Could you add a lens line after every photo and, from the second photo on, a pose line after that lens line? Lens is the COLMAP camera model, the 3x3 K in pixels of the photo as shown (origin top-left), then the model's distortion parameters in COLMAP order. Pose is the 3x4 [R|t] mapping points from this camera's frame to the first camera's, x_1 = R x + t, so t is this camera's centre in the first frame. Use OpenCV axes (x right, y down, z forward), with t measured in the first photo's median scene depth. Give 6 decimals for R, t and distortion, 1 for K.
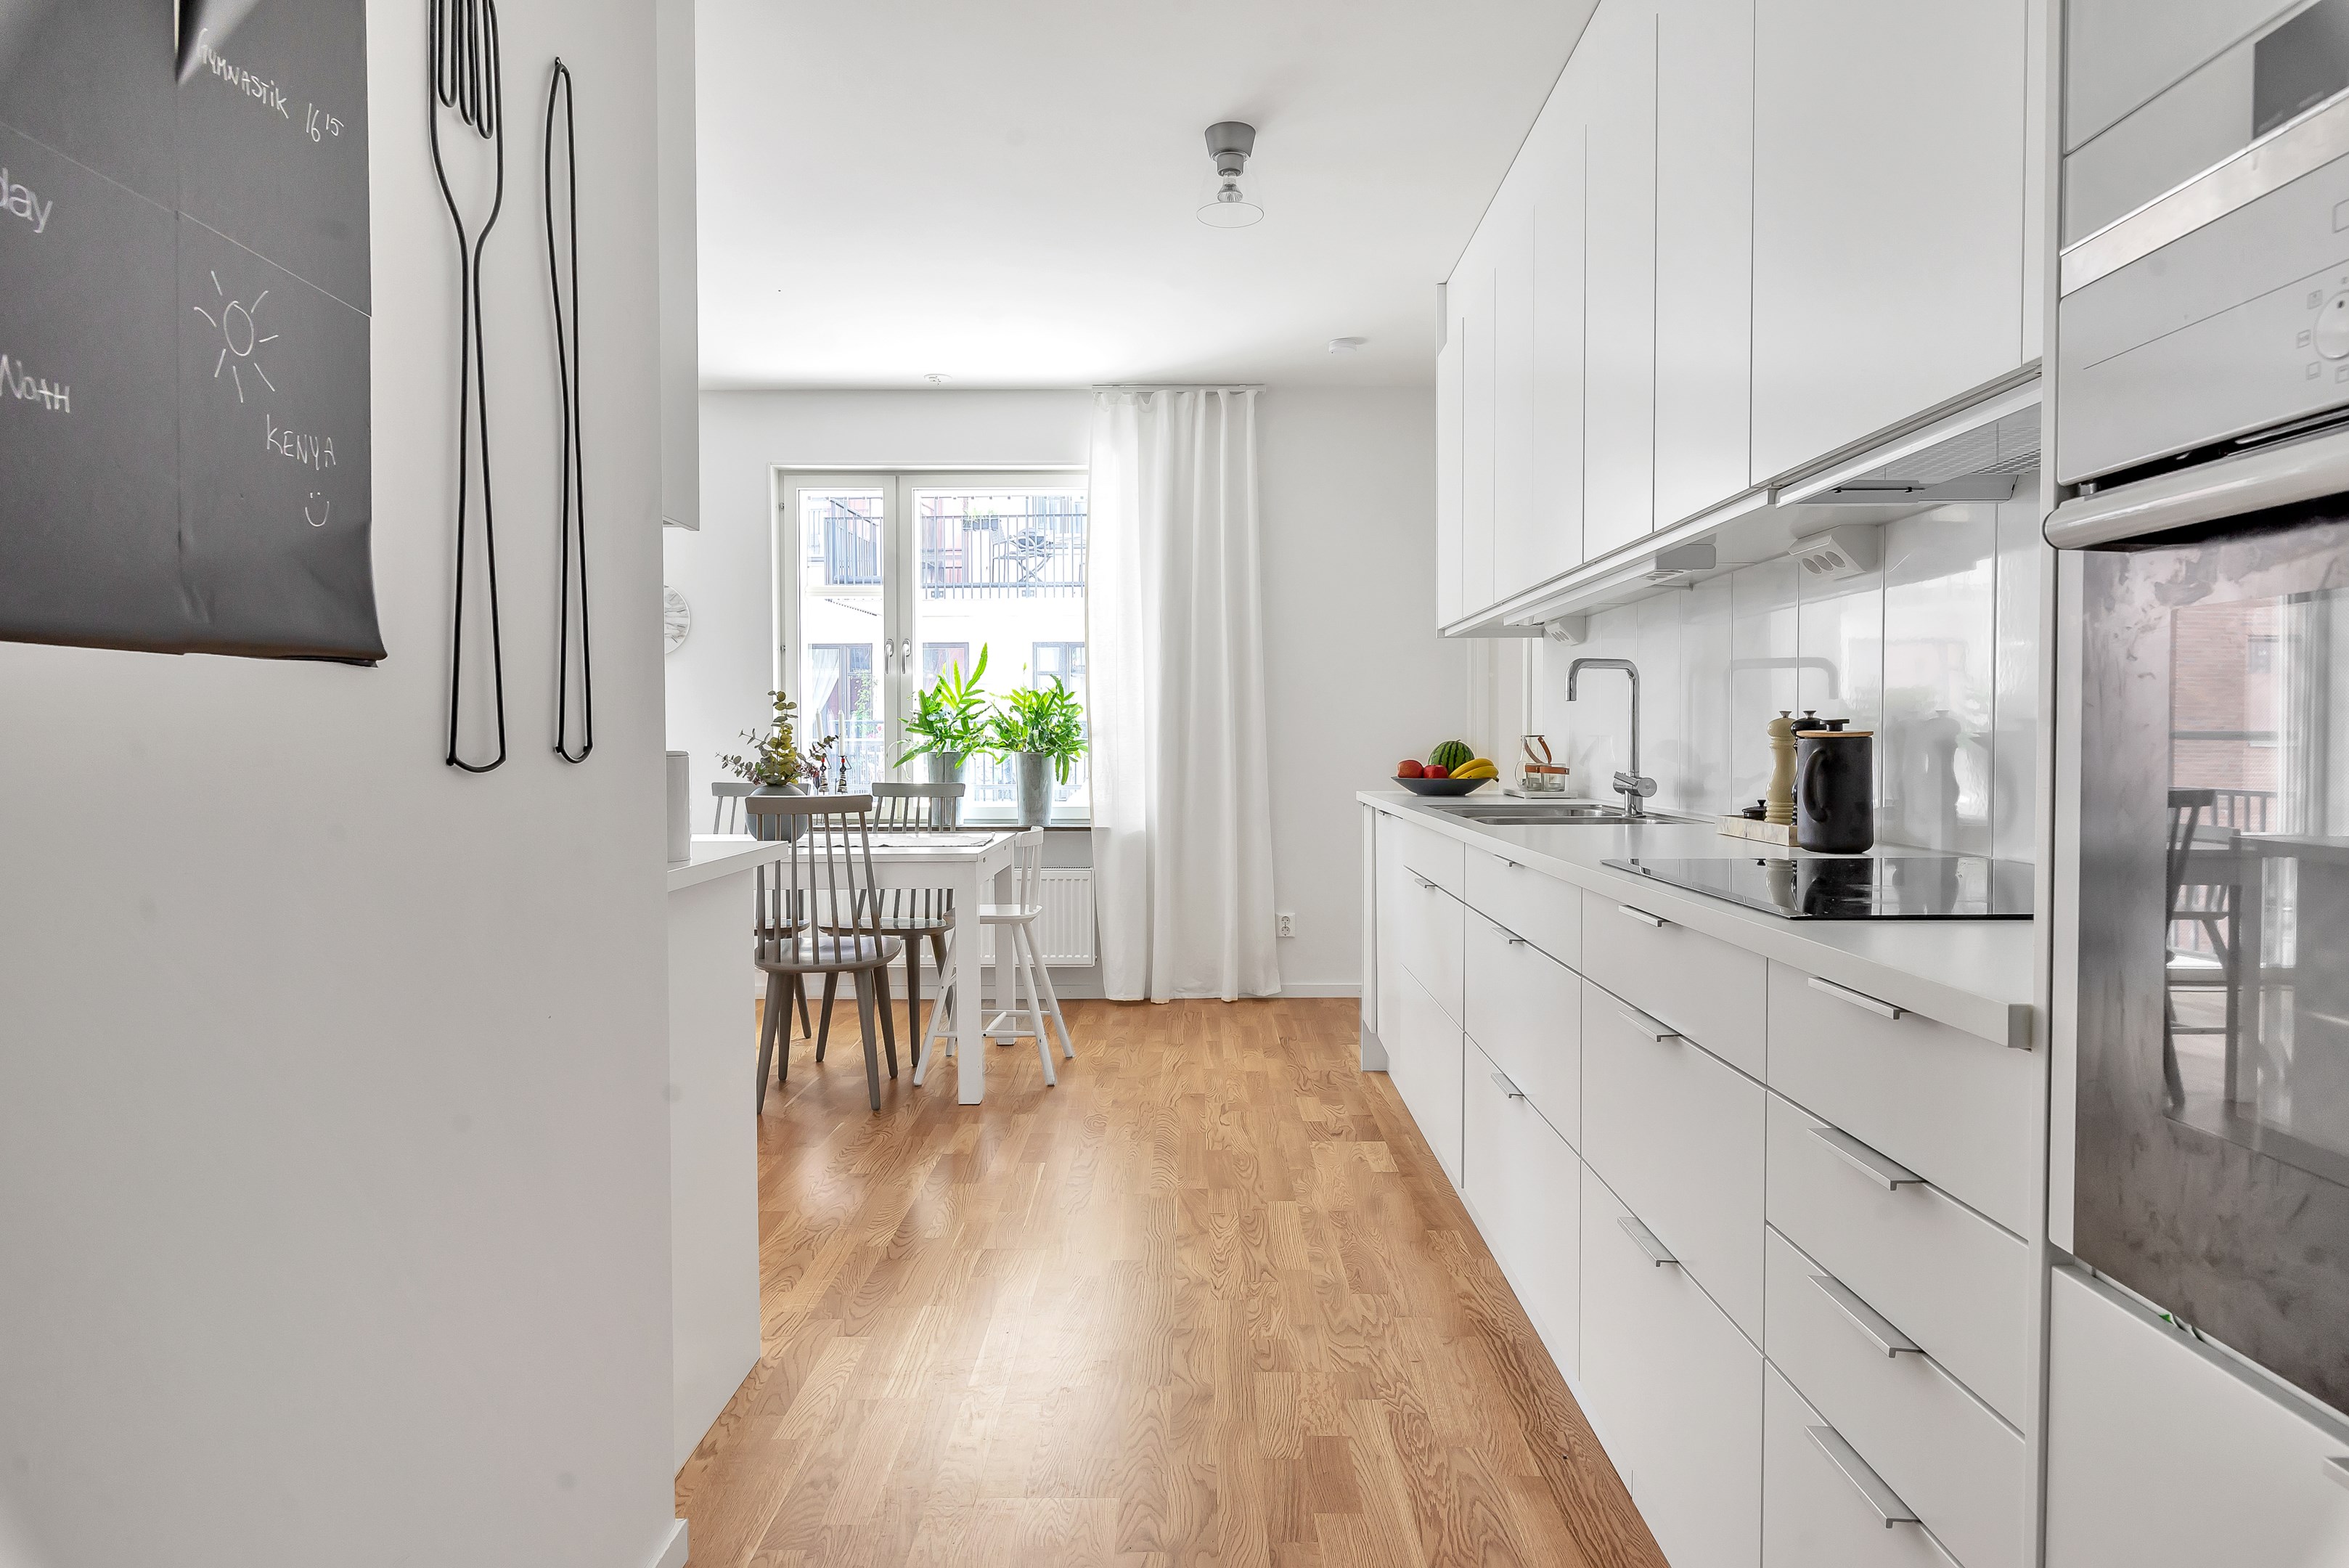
lens RADIAL K [[1351.4, 0, 1191.5], [0, 1351.4, 767.1], [0, 0, 1]] dist [0.003346, -0.004162]
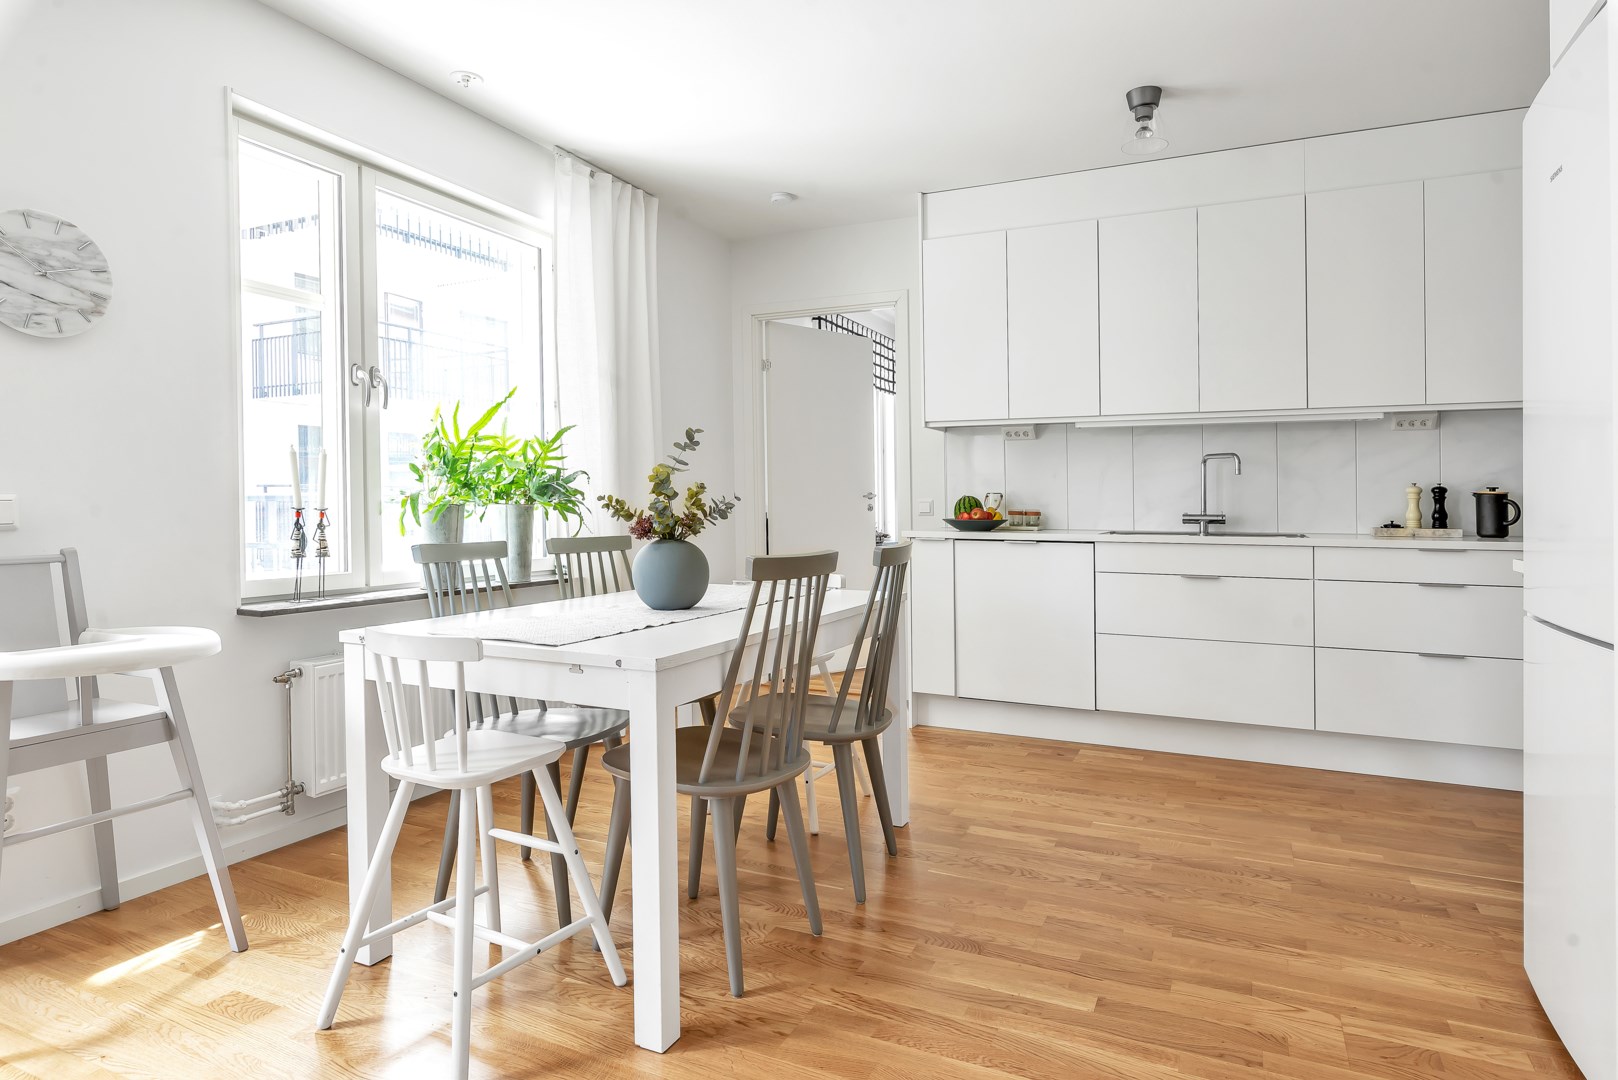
lens RADIAL K [[930.8, 0, 803.1], [0, 930.8, 499.4], [0, 0, 1]] dist [0.003346, -0.004162]
pose [[0.421049, 0.006254, 0.907017, -1.275233], [0.013734, 0.999818, -0.013269, -0.003728], [-0.906934, 0.018044, 0.420886, 1.086538]]
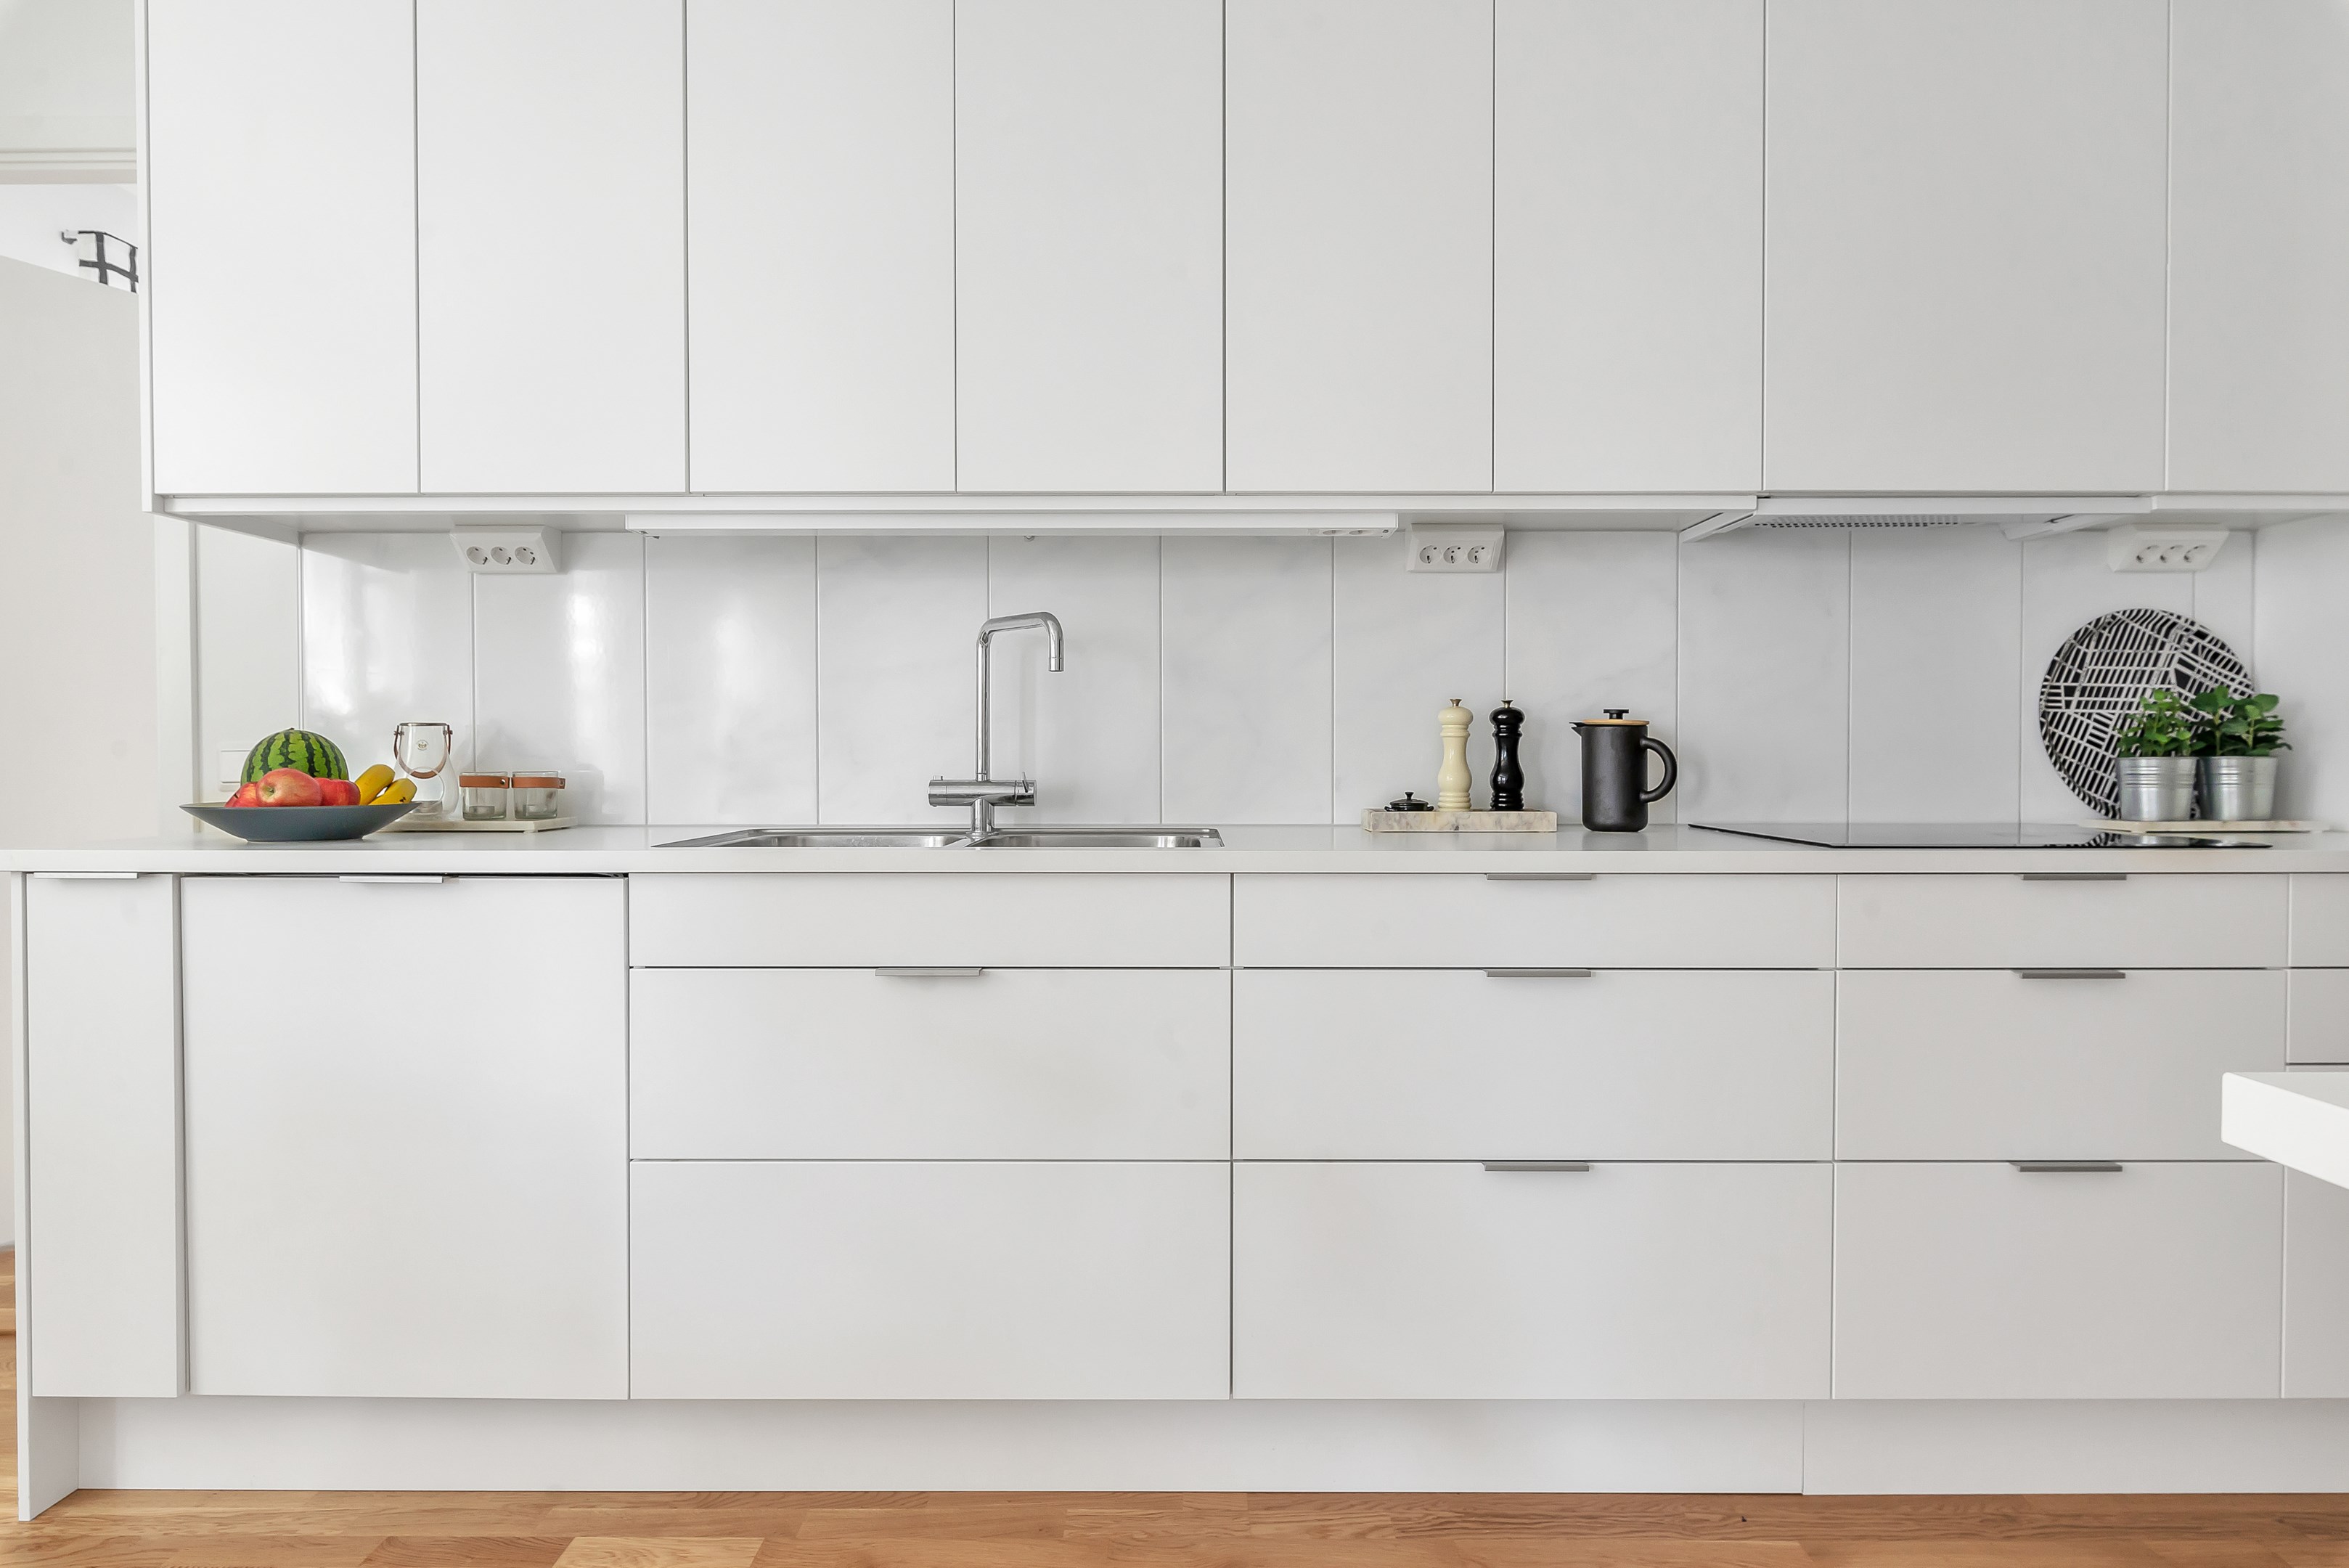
lens RADIAL K [[1351.4, 0, 1180.2], [0, 1351.4, 769.5], [0, 0, 1]] dist [0.003346, -0.004162]
pose [[0.000632, -0.008790, 0.999961, -0.456228], [0.020666, 0.999748, 0.008775, -0.002220], [-0.999786, 0.020659, 0.000814, 1.012308]]
